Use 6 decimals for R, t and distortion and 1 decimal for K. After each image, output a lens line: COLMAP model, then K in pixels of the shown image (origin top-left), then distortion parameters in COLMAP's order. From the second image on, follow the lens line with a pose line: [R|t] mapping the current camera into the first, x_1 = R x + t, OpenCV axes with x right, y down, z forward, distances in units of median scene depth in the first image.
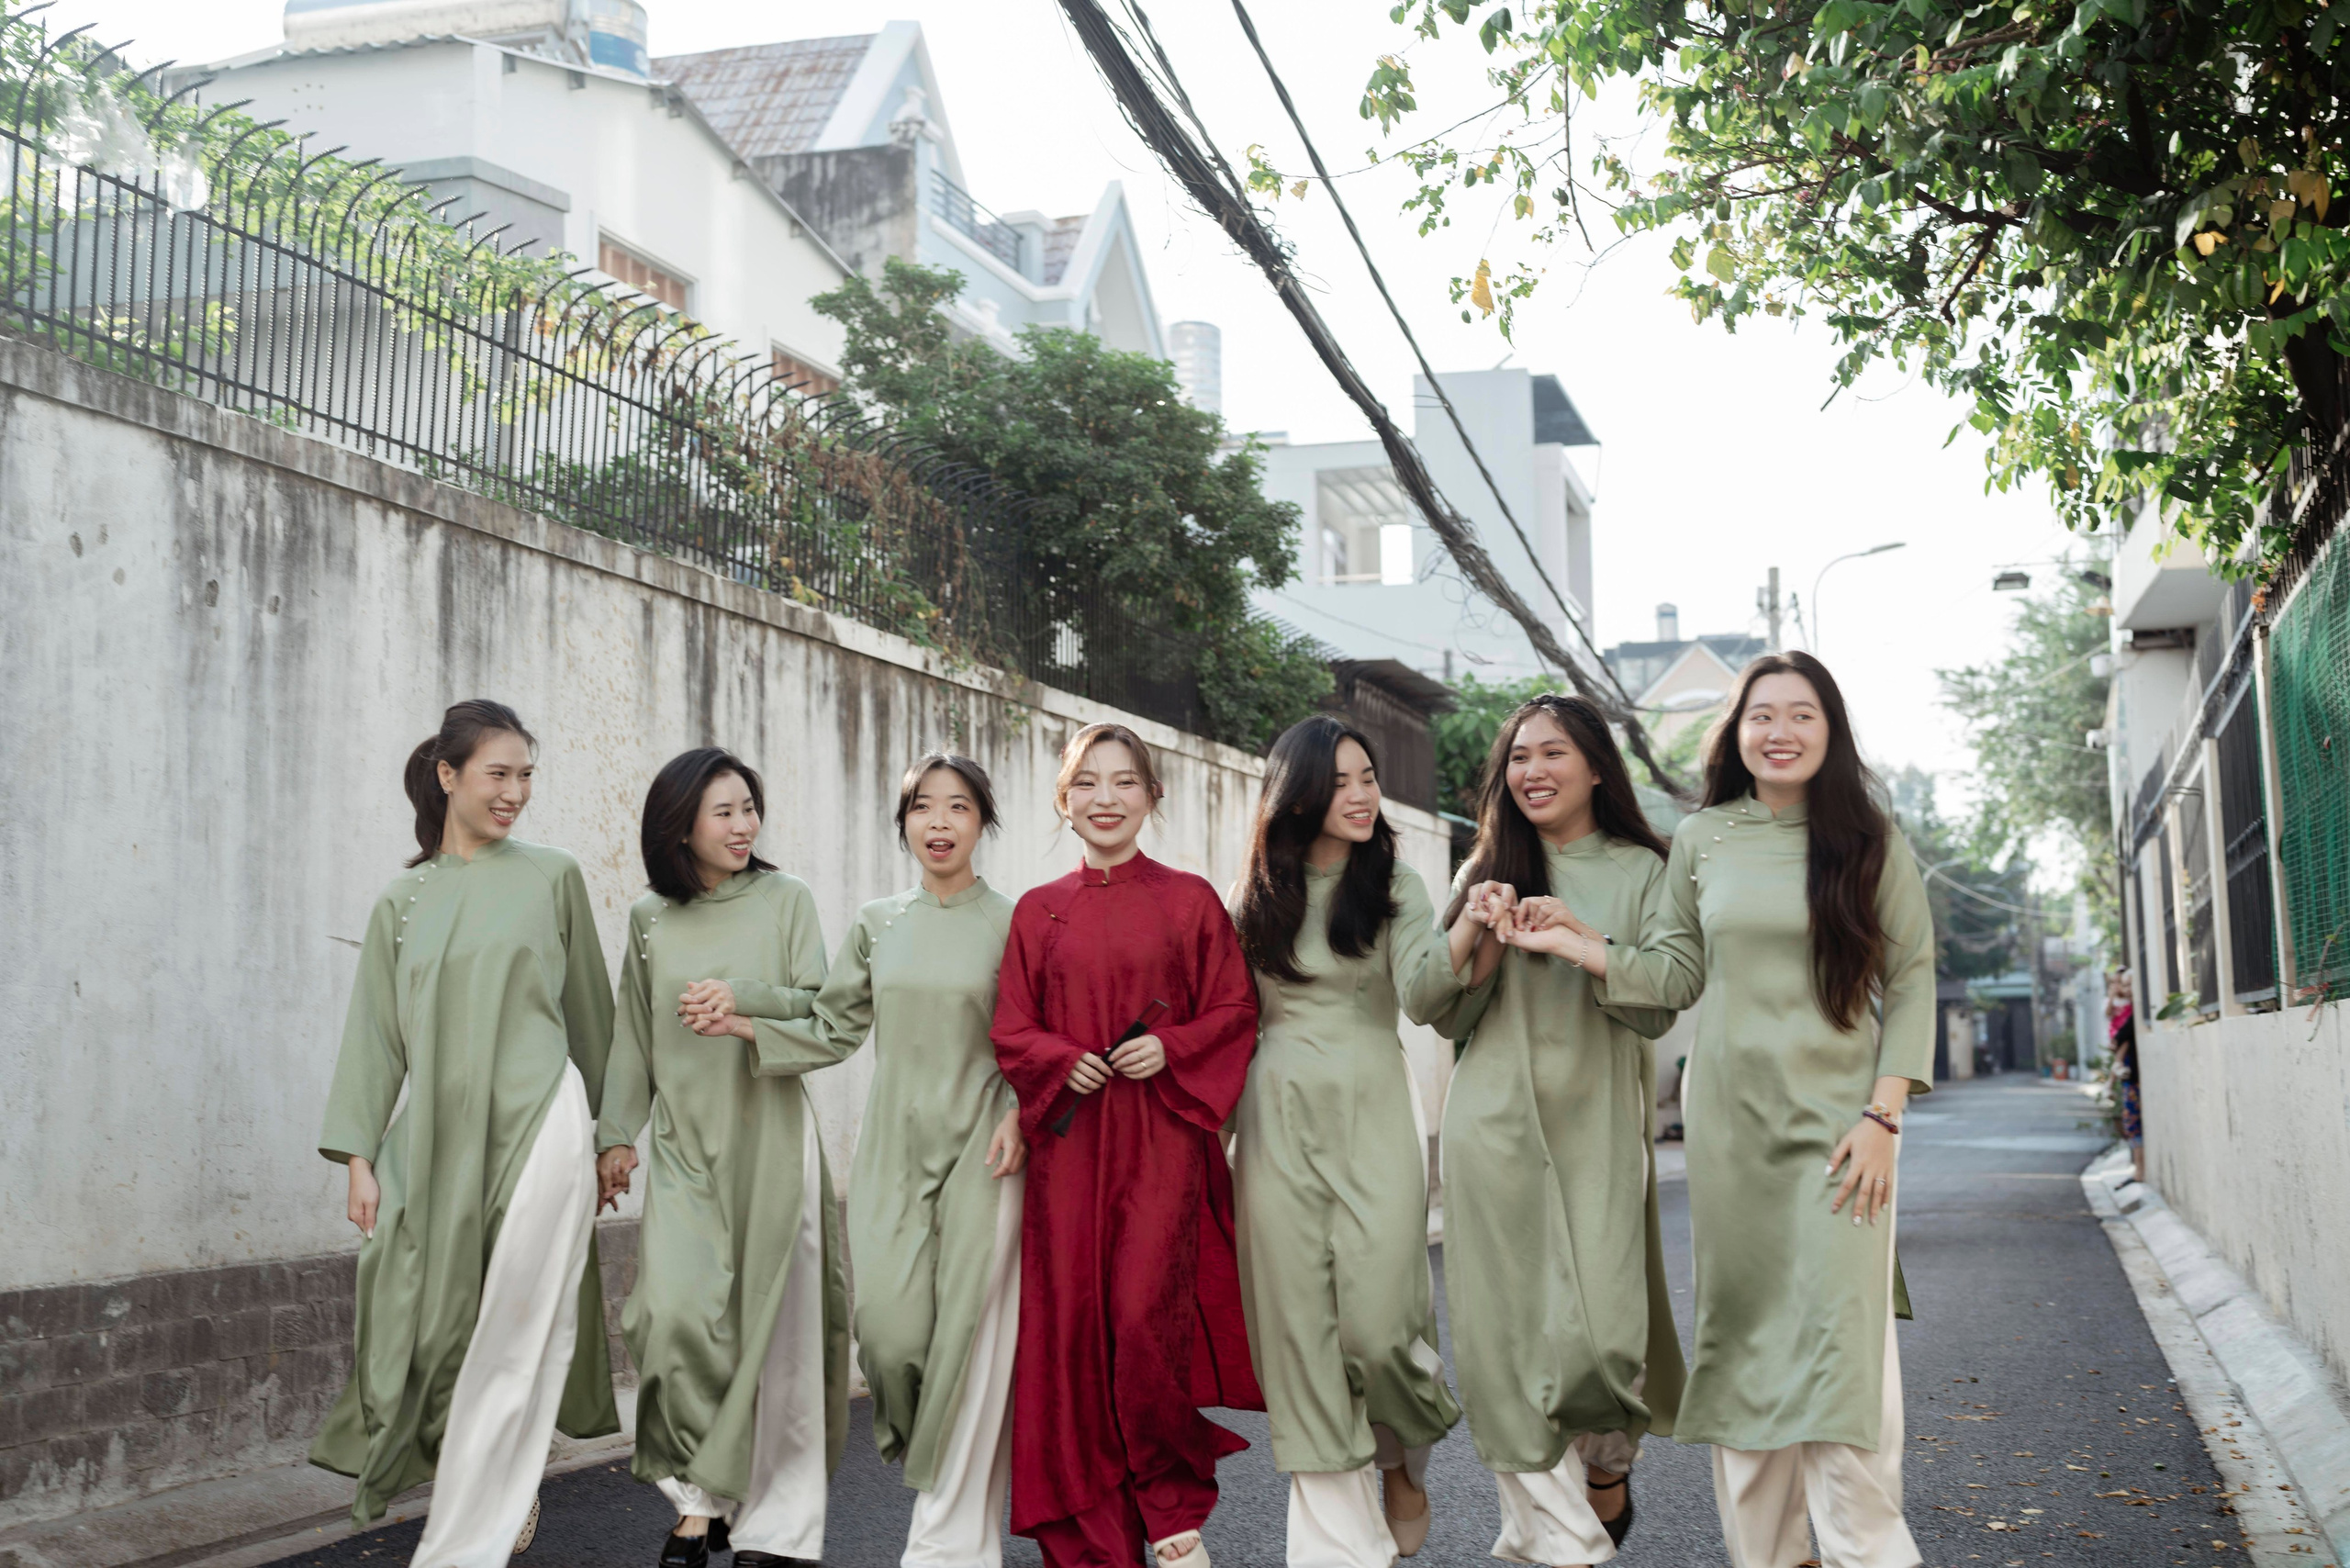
lens RADIAL K [[3285.7, 0, 1170.9], [0, 3285.7, 788.4], [0, 0, 1]] dist [-0.014023, 0.000000]
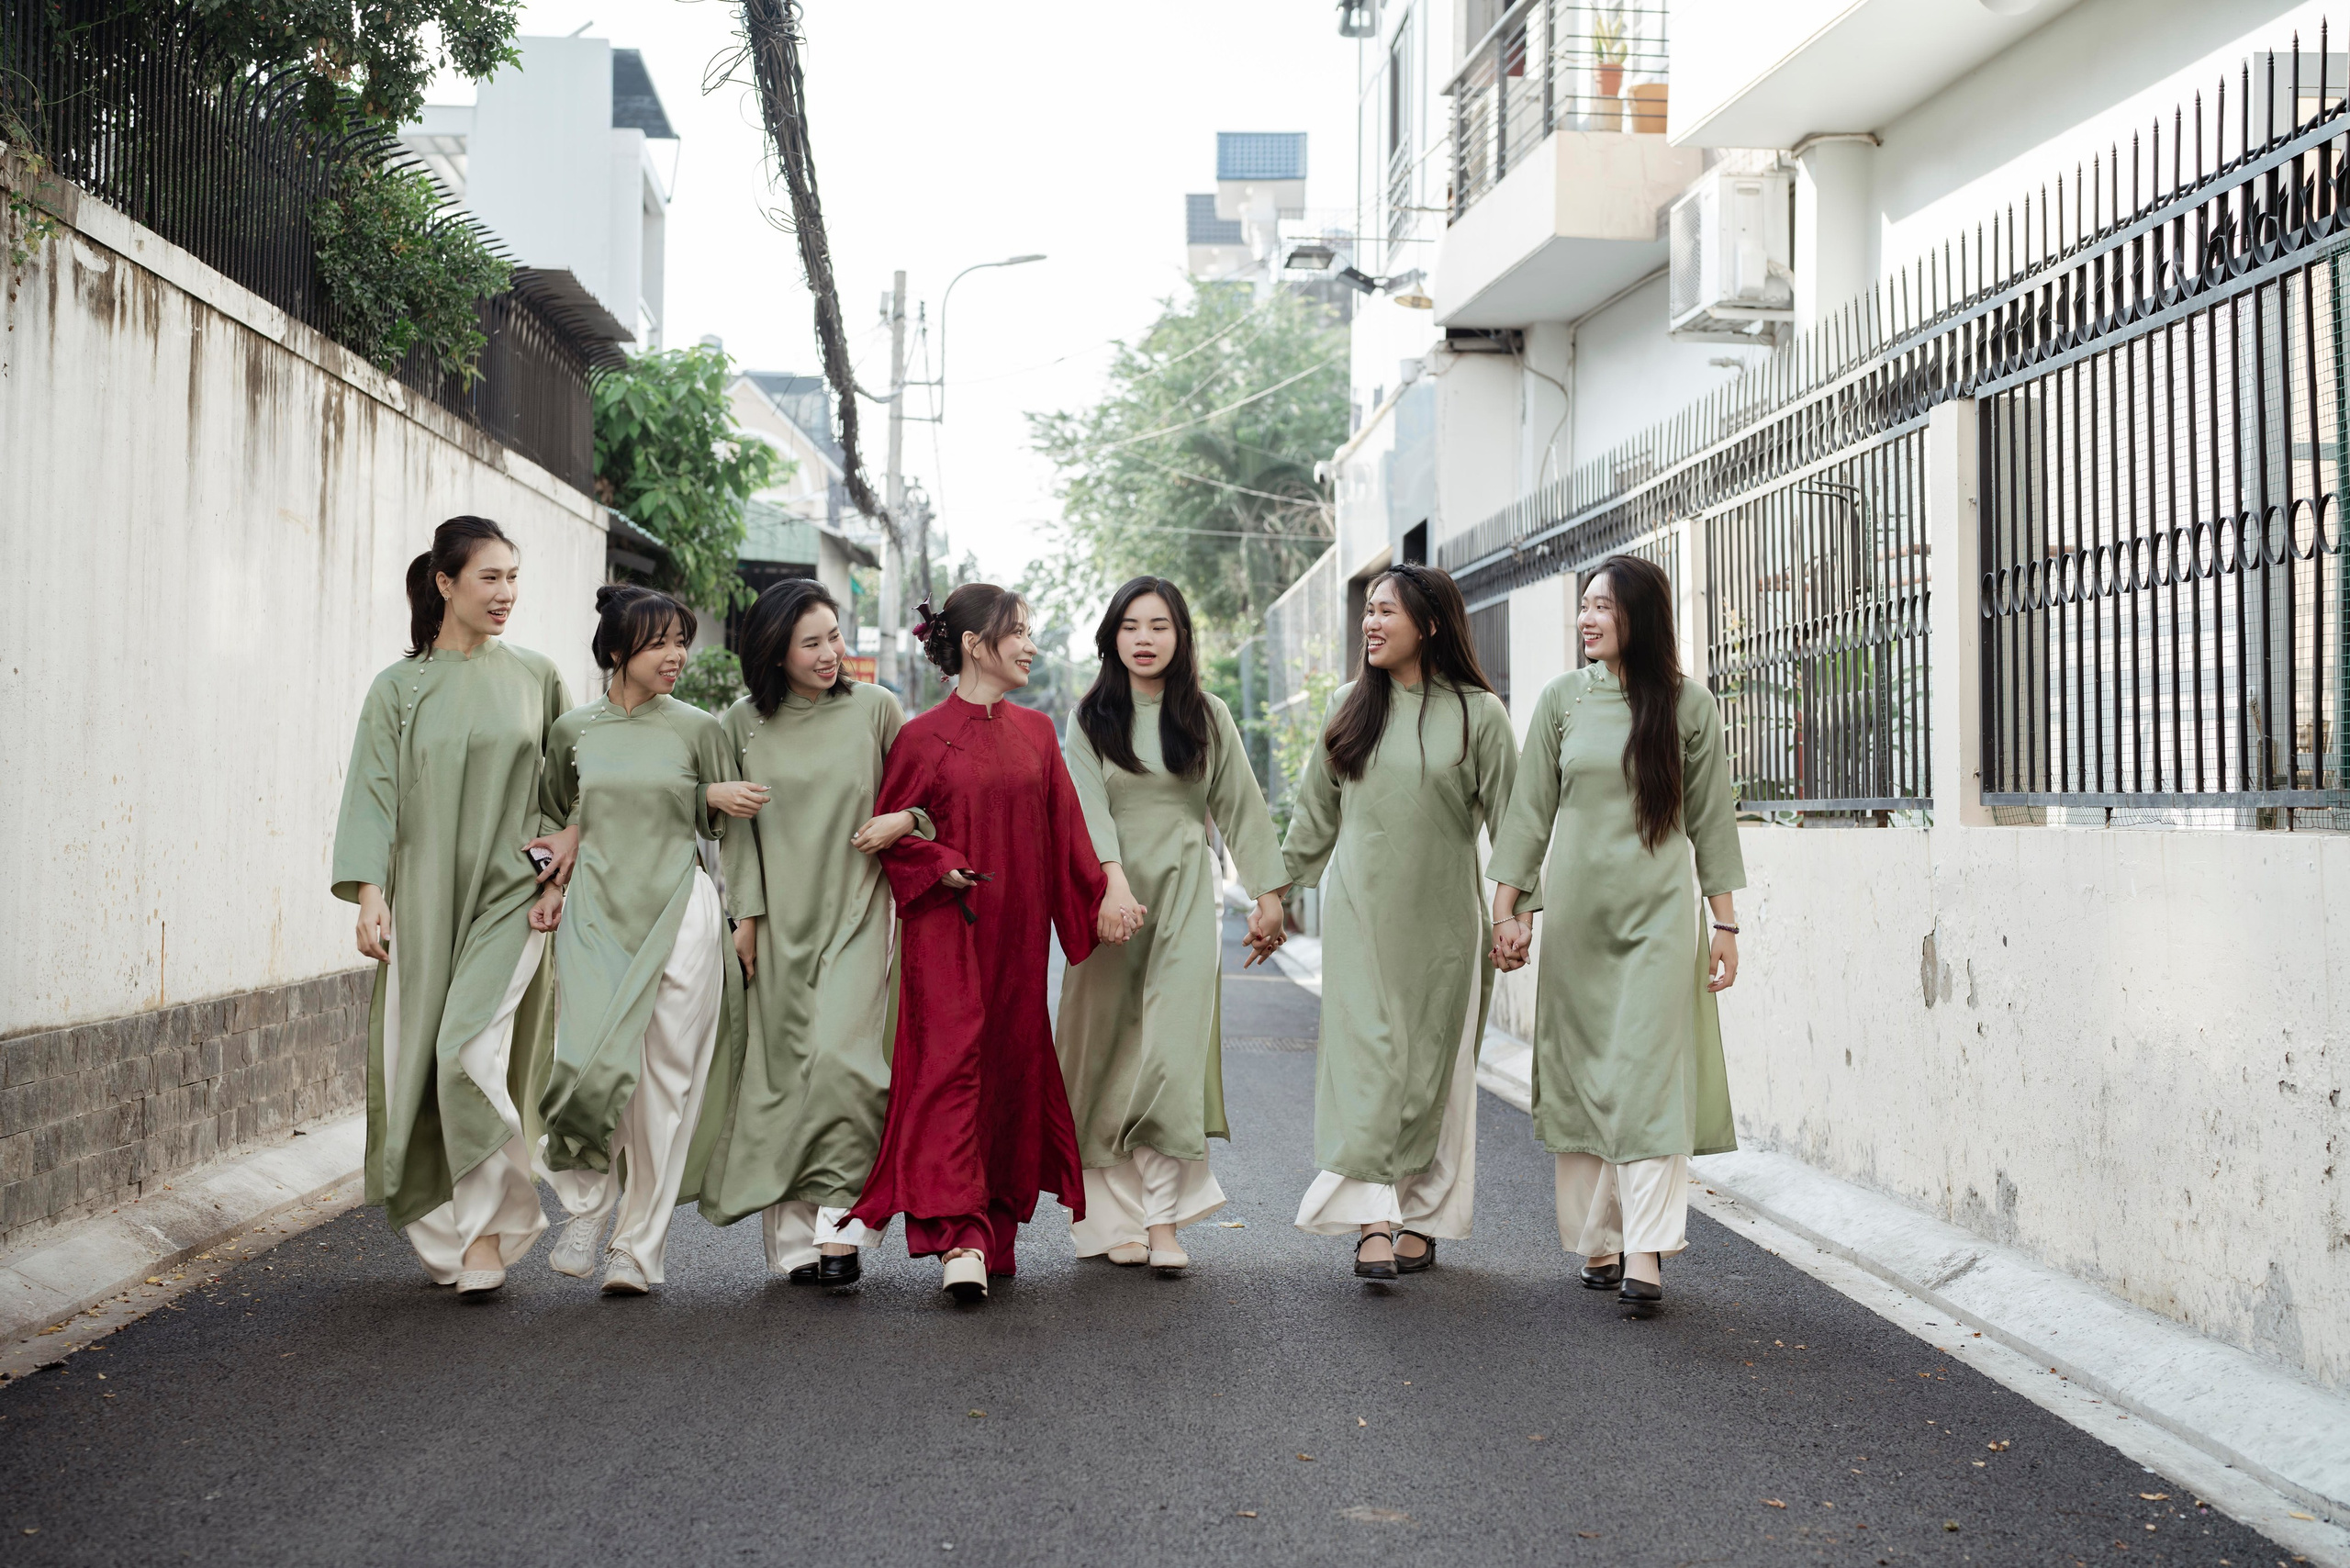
lens RADIAL K [[3285.7, 0, 1179.5], [0, 3285.7, 771.6], [0, 0, 1]] dist [-0.014023, 0.000000]
pose [[0.952851, 0.033958, 0.301531, -0.027440], [-0.055307, 0.996508, 0.062546, 0.027205], [-0.298355, -0.076274, 0.951403, 0.428940]]
